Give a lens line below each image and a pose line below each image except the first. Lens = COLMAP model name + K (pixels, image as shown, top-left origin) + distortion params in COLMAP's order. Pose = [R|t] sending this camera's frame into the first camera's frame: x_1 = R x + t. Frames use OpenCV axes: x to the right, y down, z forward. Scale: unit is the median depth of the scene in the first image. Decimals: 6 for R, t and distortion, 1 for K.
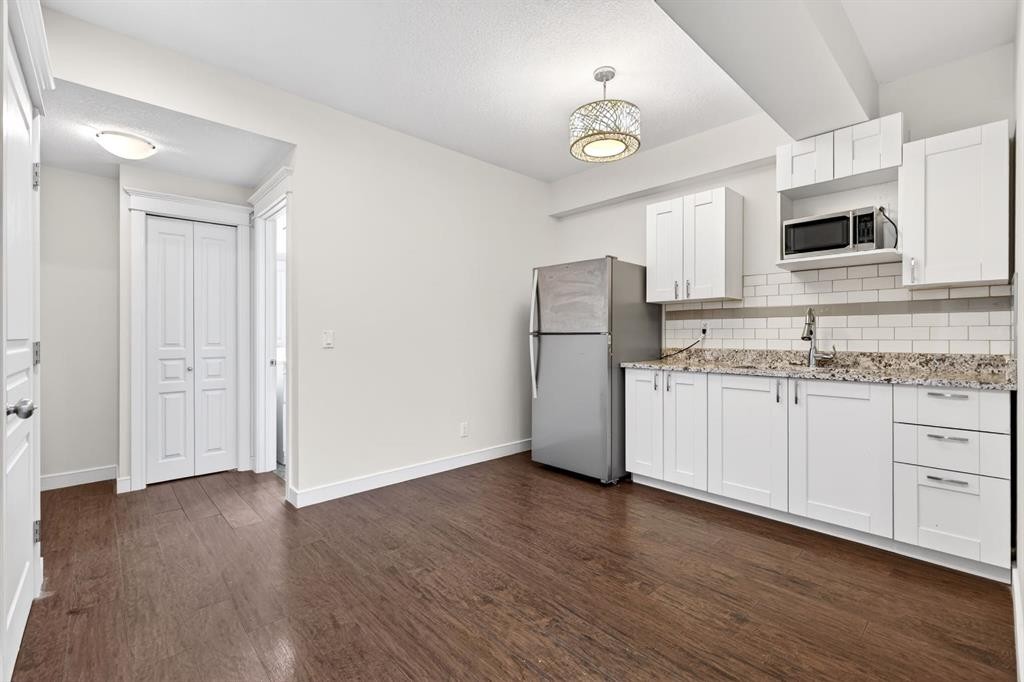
lens RADIAL K [[448.7, 0, 515.2], [0, 448.7, 335.4], [0, 0, 1]] dist [0.003914, 0.000192]
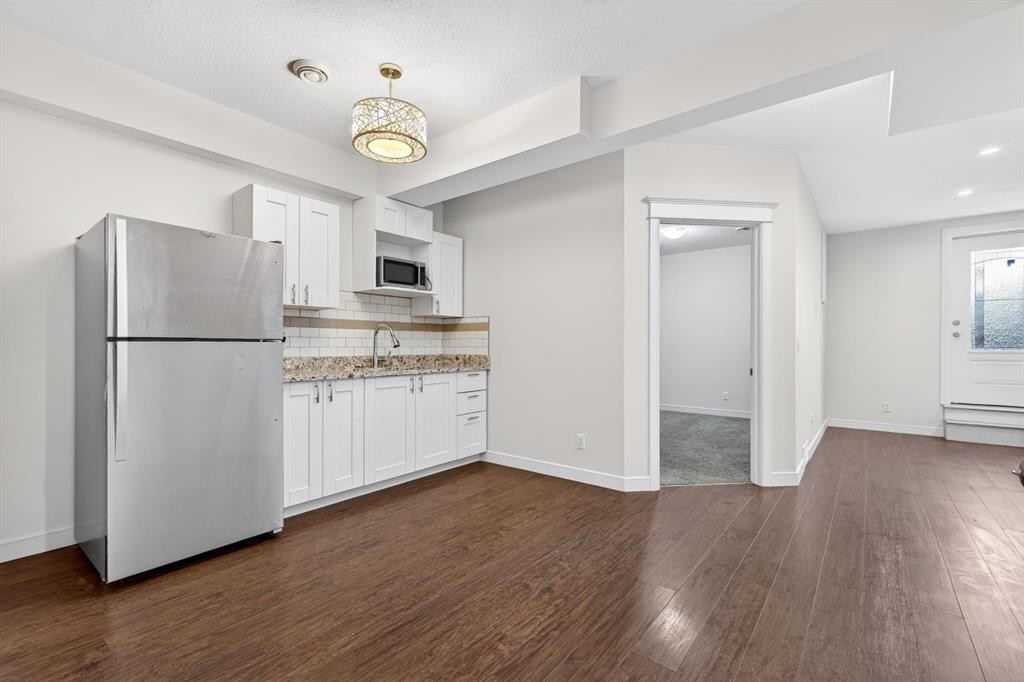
lens RADIAL K [[448.7, 0, 516.4], [0, 448.7, 345.7], [0, 0, 1]] dist [0.003914, 0.000192]
pose [[-0.151775, -0.000337, 0.988415, -0.828743], [0.000058, 1.000000, 0.000350, 0.005510], [-0.988415, 0.000111, -0.151775, 0.923593]]
